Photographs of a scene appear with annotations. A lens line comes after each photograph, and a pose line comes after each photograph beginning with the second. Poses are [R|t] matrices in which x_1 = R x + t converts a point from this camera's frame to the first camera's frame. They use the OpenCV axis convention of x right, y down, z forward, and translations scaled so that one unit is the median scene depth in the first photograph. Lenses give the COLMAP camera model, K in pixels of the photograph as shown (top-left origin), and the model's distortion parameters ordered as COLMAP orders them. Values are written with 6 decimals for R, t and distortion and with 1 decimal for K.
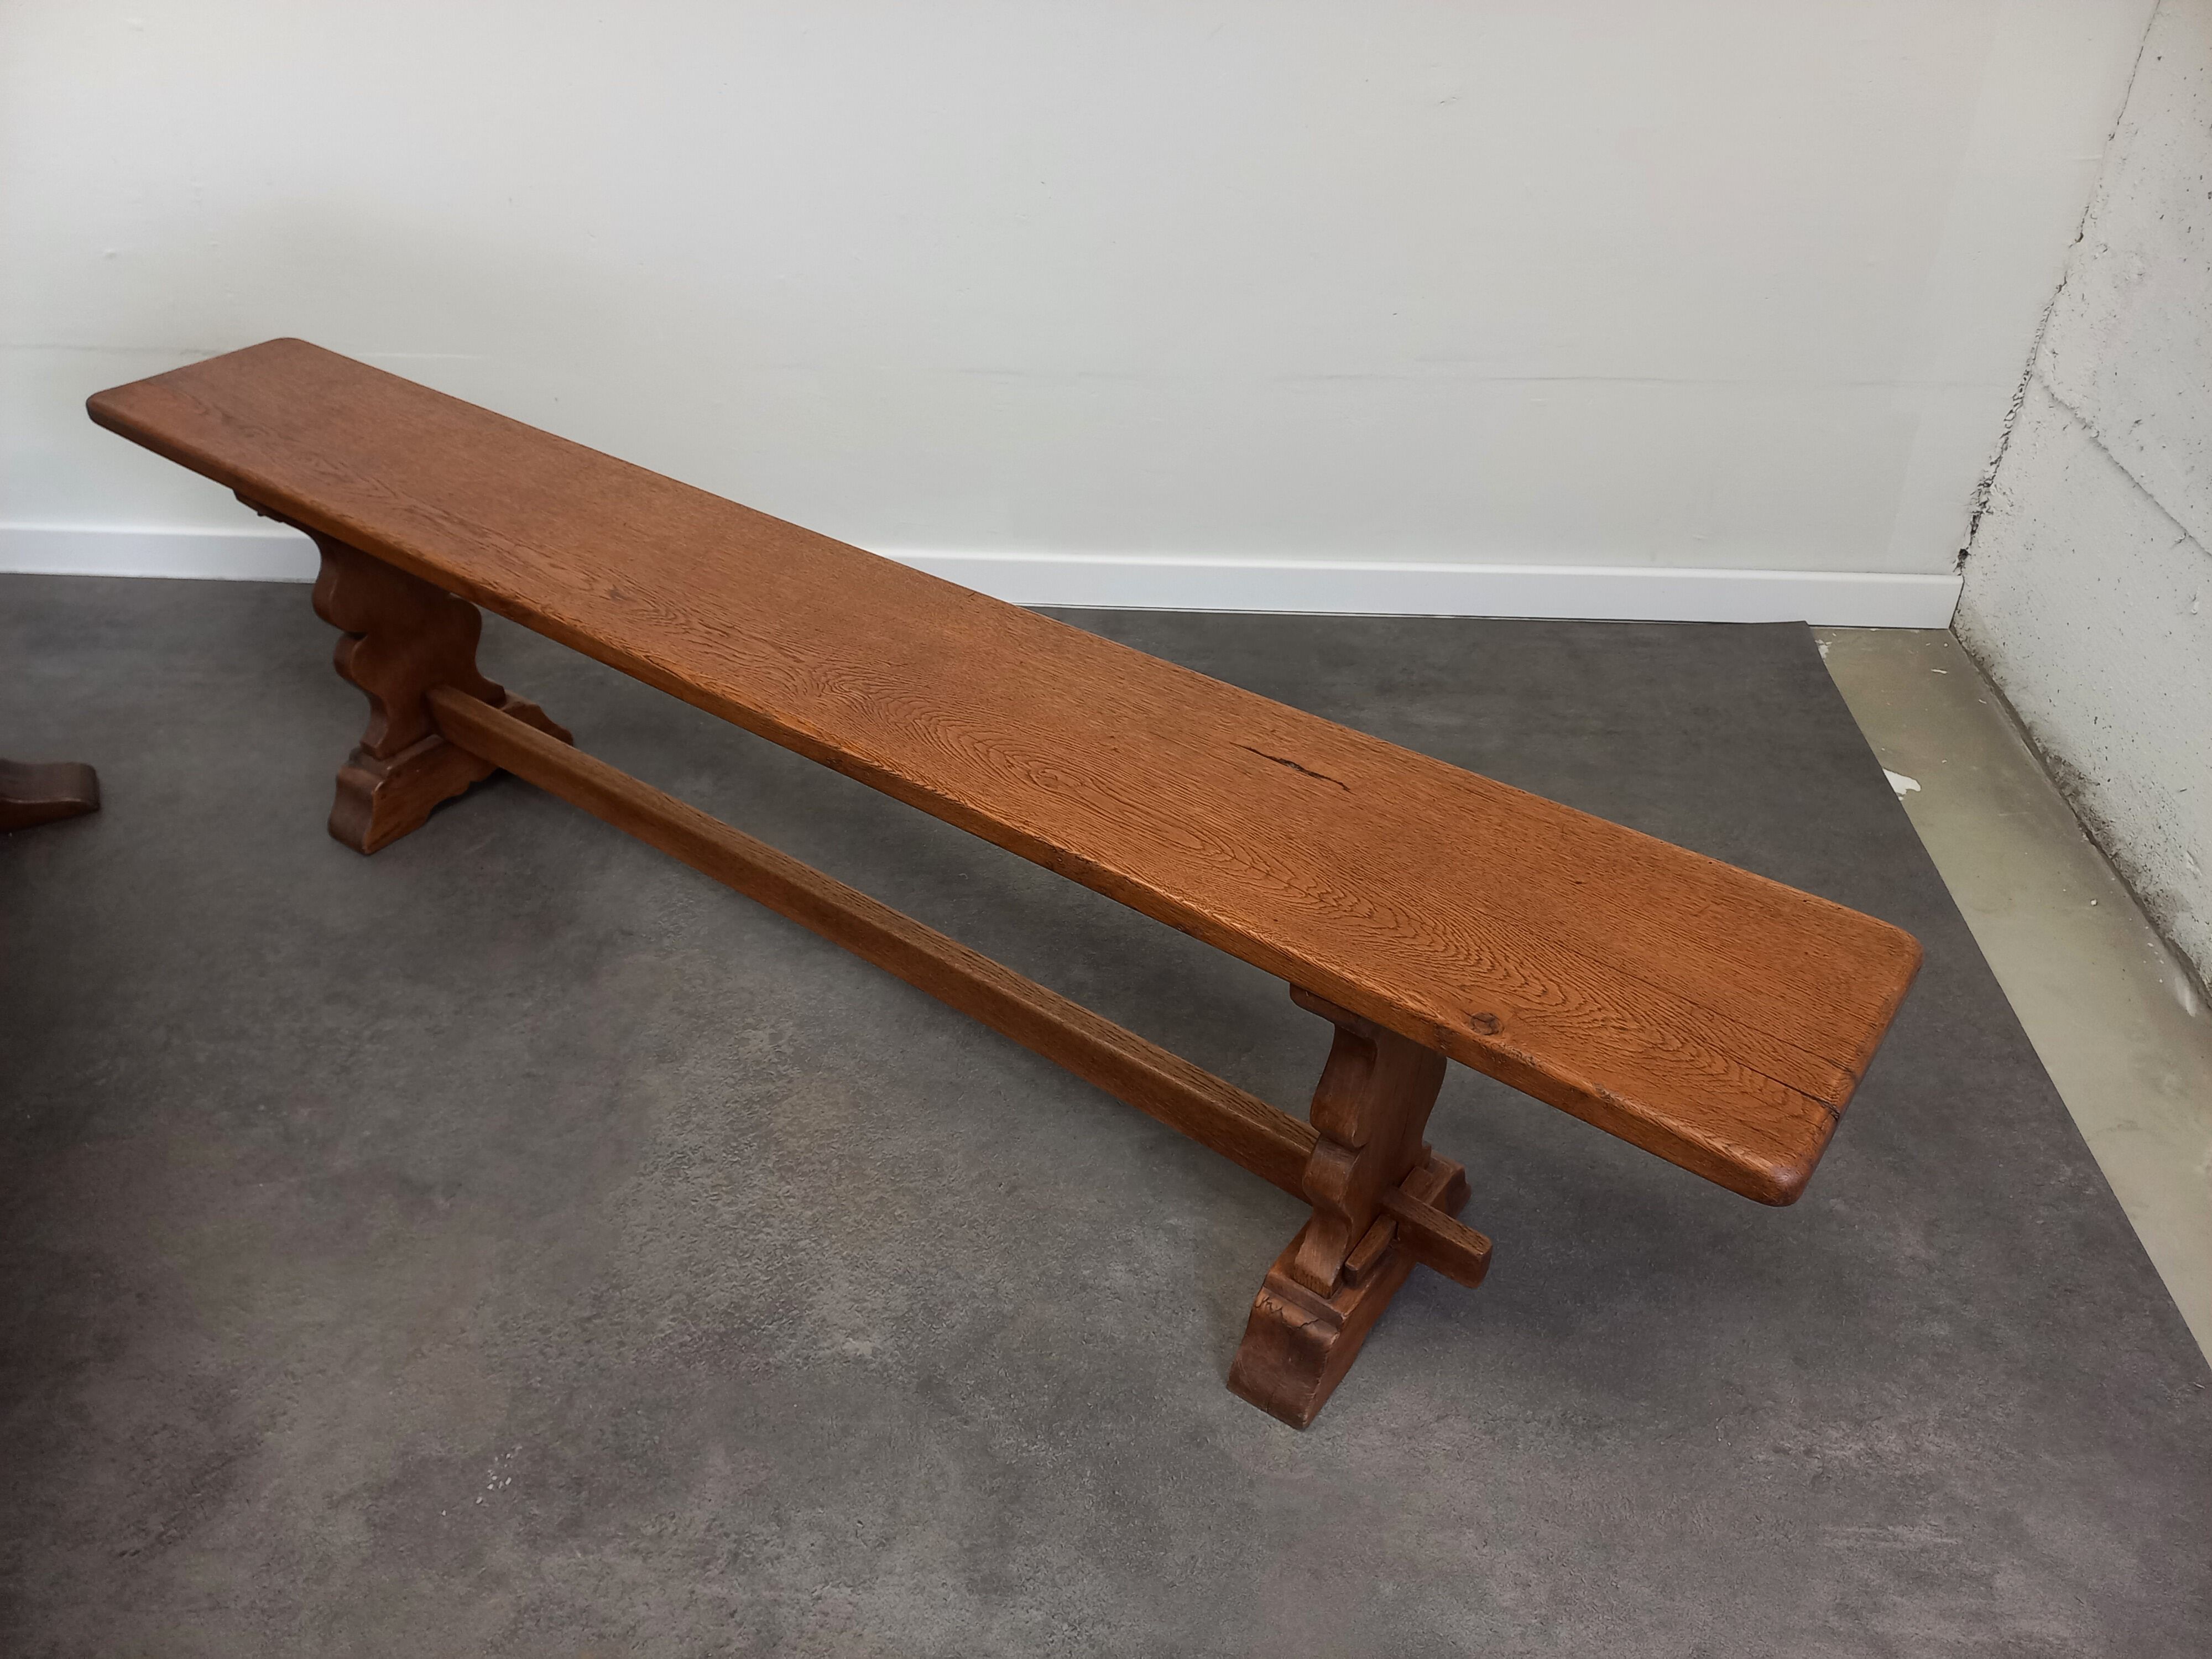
lens RADIAL K [[1633.6, 0, 1017.5], [0, 1633.6, 782.6], [0, 0, 1]] dist [0.083941, -0.094031]
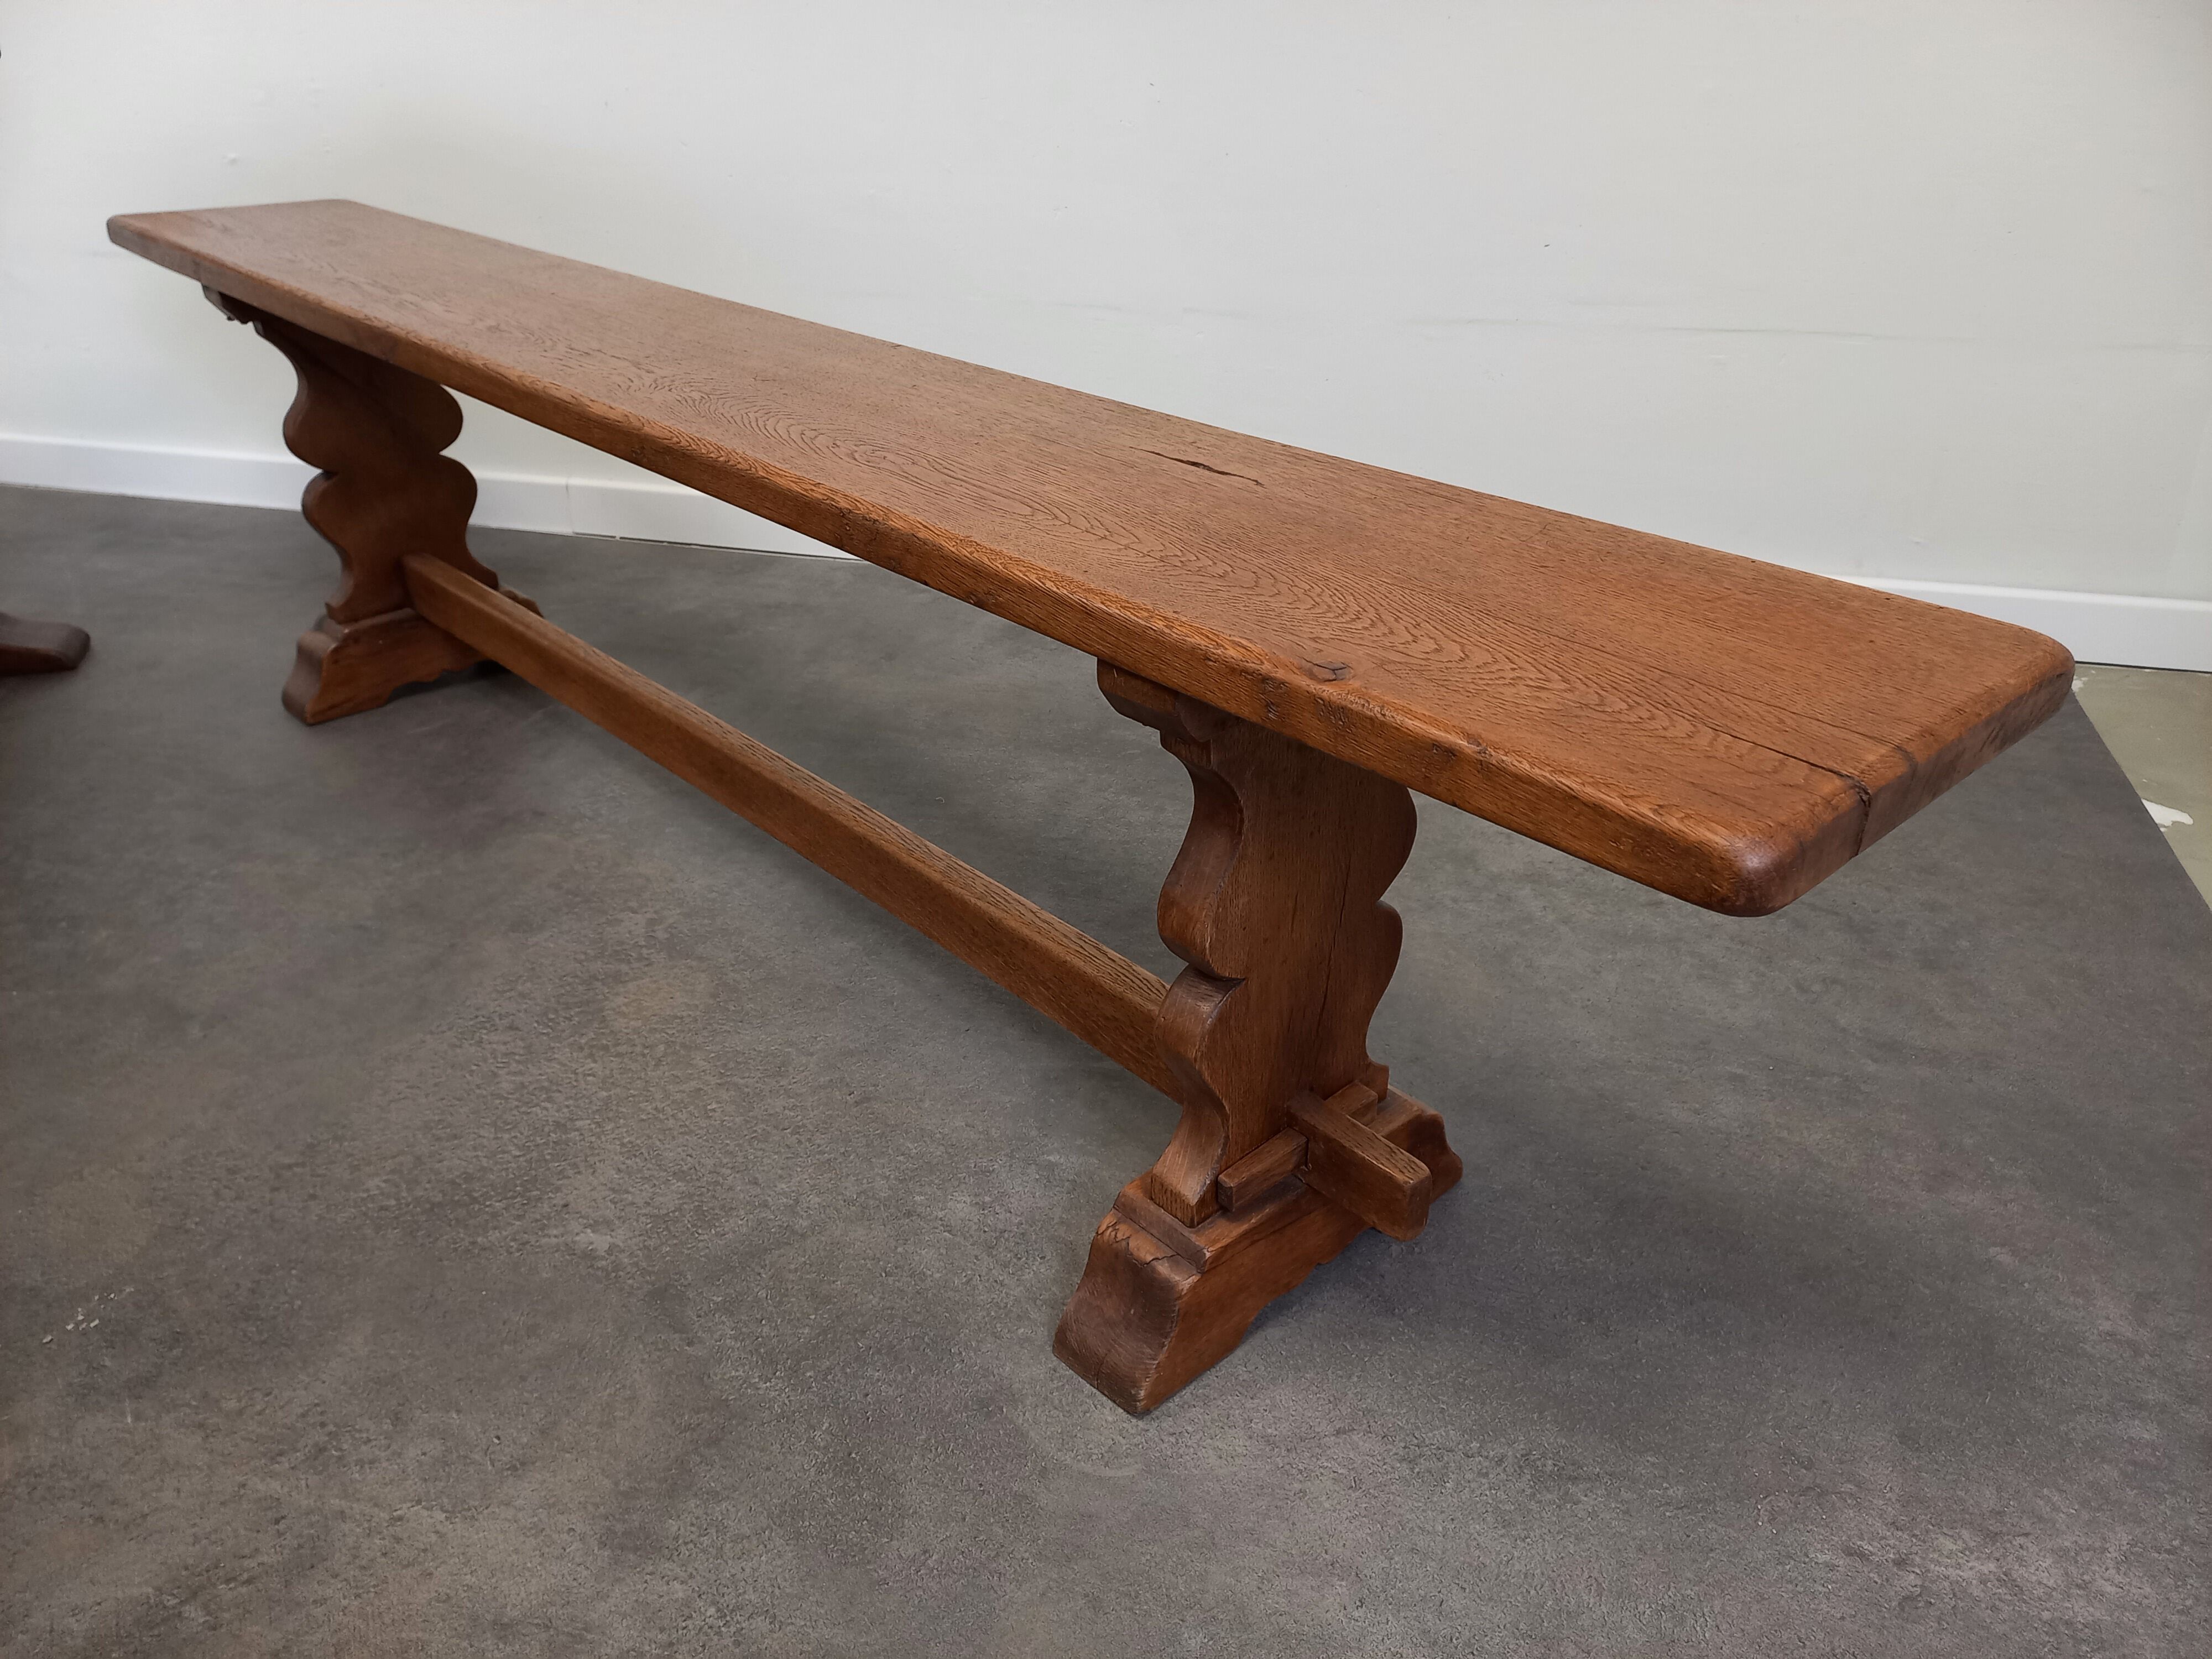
lens RADIAL K [[1592.0, 0, 1077.4], [0, 1592.0, 835.9], [0, 0, 1]] dist [0.055502, -0.045311]
pose [[0.983464, 0.095415, -0.153933, 0.224106], [-0.115383, 0.985237, -0.126473, 0.234096], [0.139593, 0.142143, 0.979954, 0.291704]]
